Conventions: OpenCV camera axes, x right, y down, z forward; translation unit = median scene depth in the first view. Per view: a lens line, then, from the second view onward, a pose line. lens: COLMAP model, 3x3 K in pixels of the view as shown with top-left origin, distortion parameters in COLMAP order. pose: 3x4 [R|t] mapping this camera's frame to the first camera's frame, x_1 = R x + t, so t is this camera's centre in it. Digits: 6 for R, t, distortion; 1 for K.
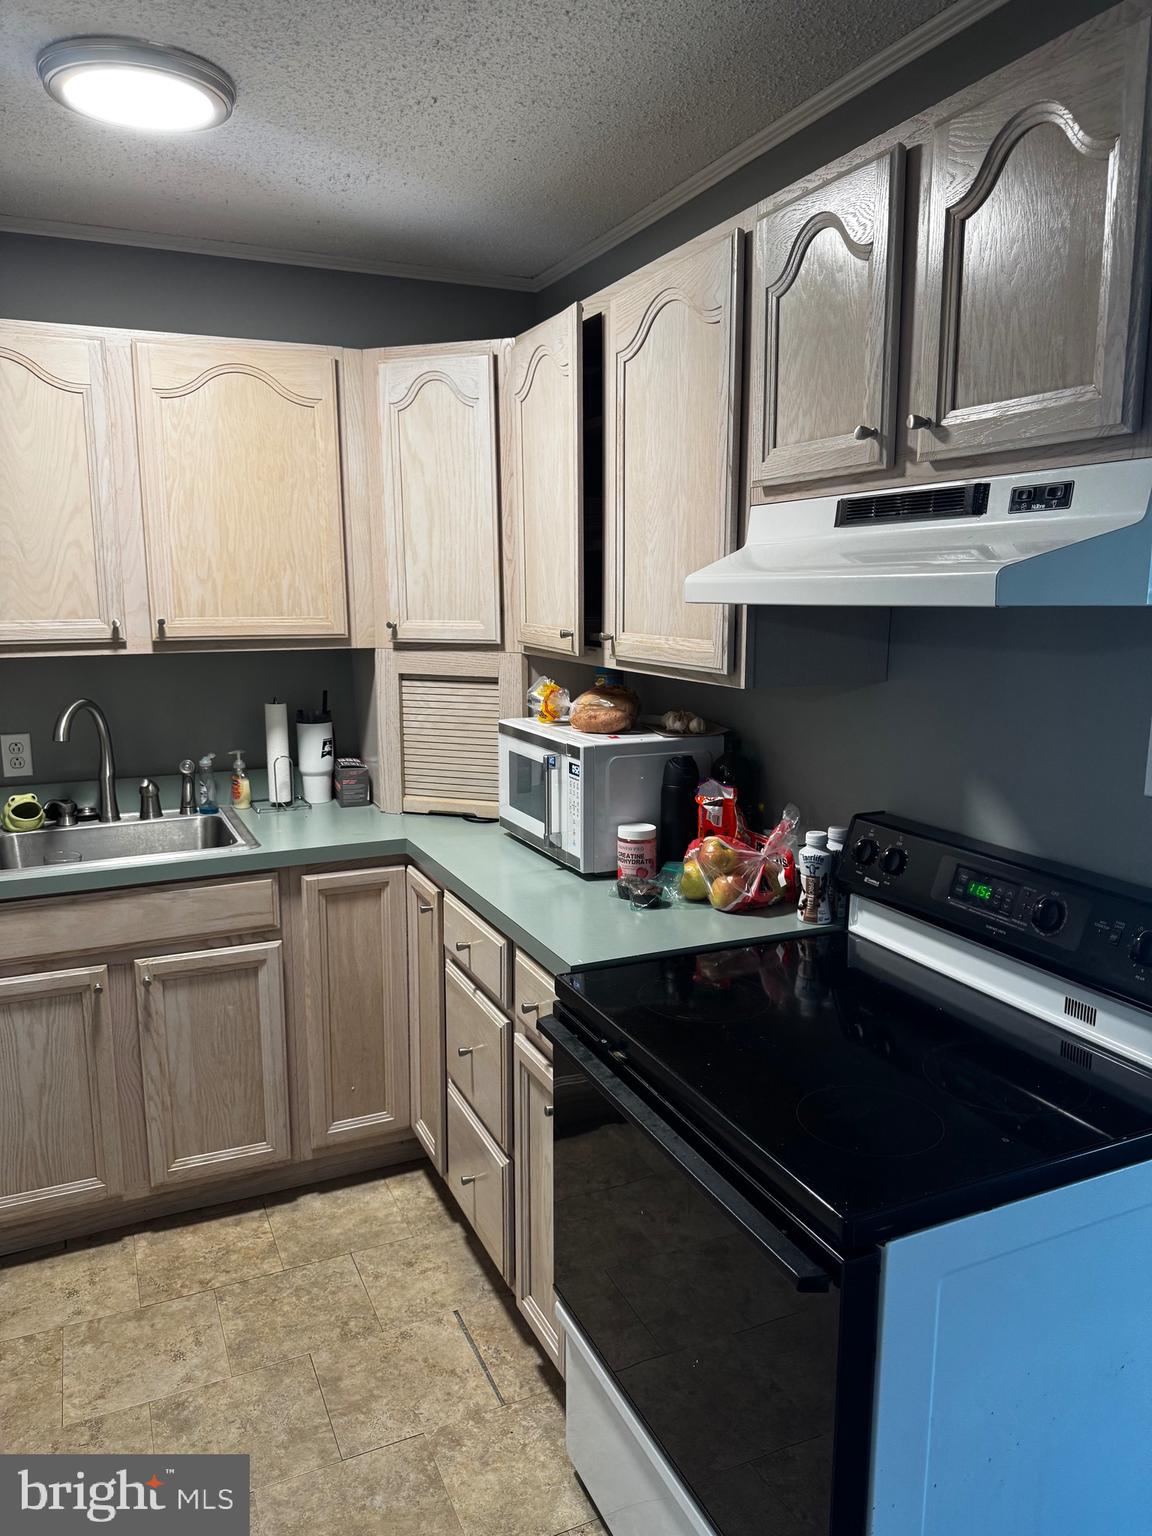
lens RADIAL K [[1083.2, 0, 576.0], [0, 1083.2, 768.0], [0, 0, 1]] dist [0.076671, -0.095376]
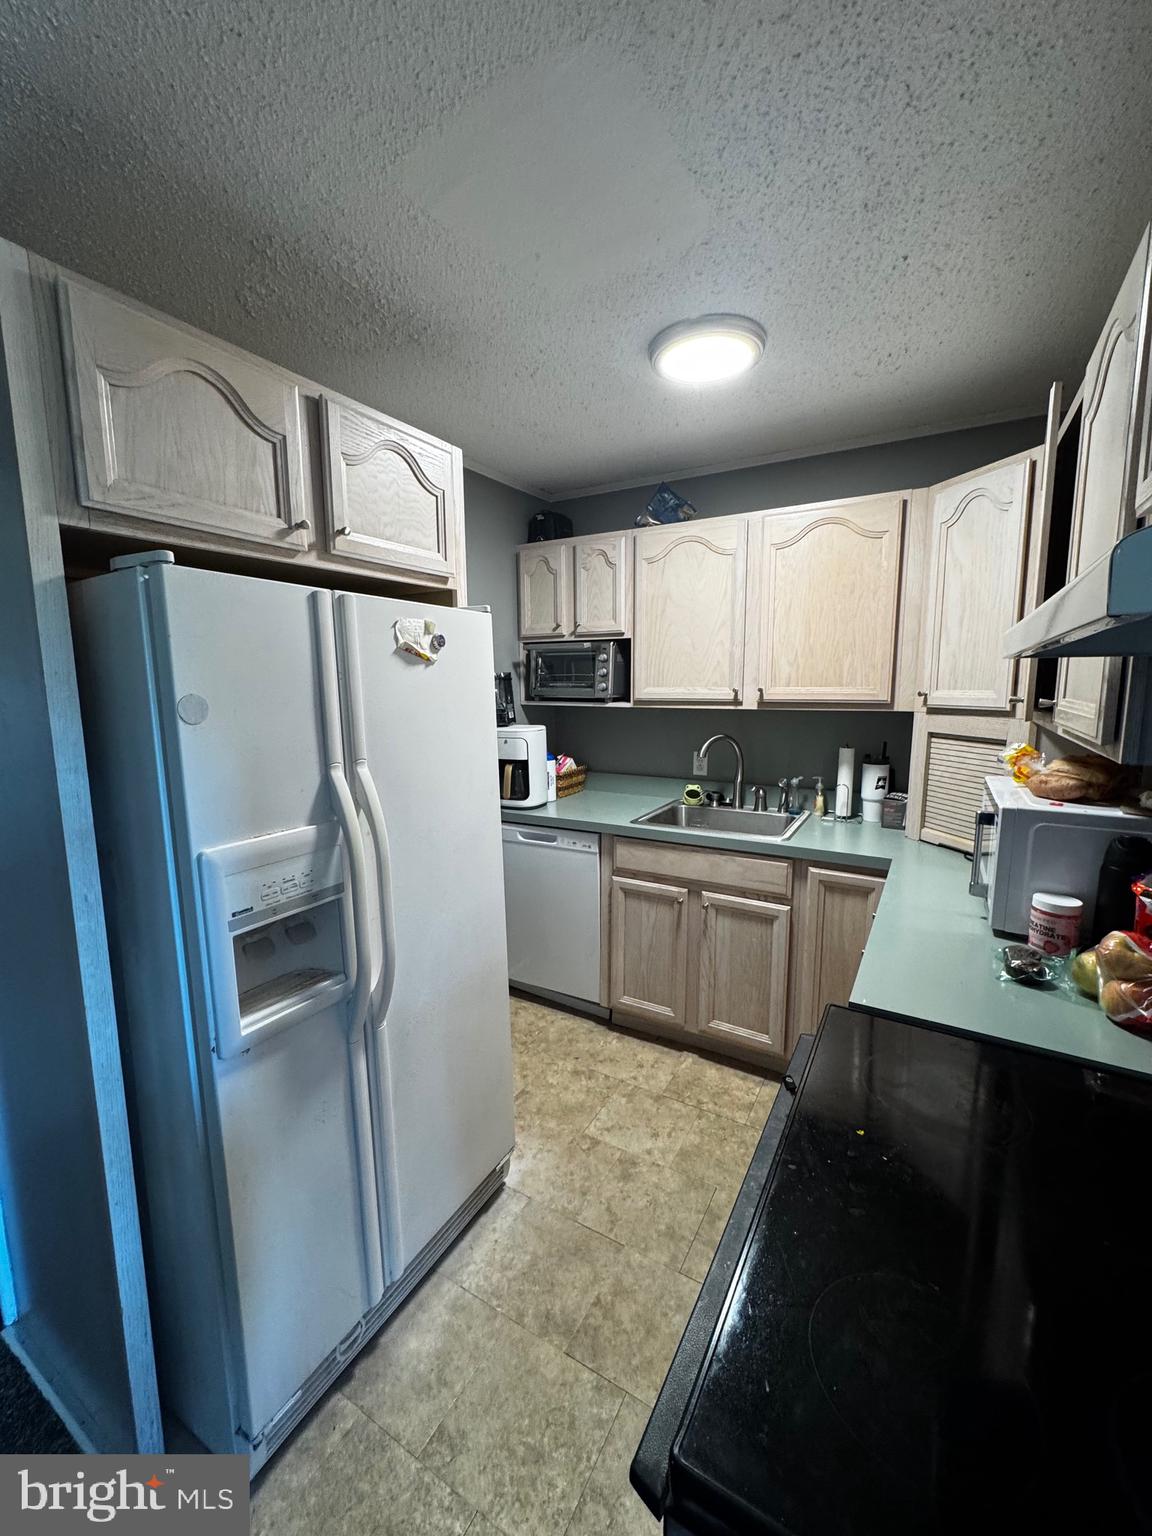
lens RADIAL K [[608.0, 0, 583.1], [0, 608.0, 762.8], [0, 0, 1]] dist [-0.001185, -0.000074]
pose [[0.575688, 0.107310, -0.810597, 0.208334], [-0.132776, 0.990462, 0.036823, -0.026104], [0.806817, 0.086429, 0.584445, 0.284780]]
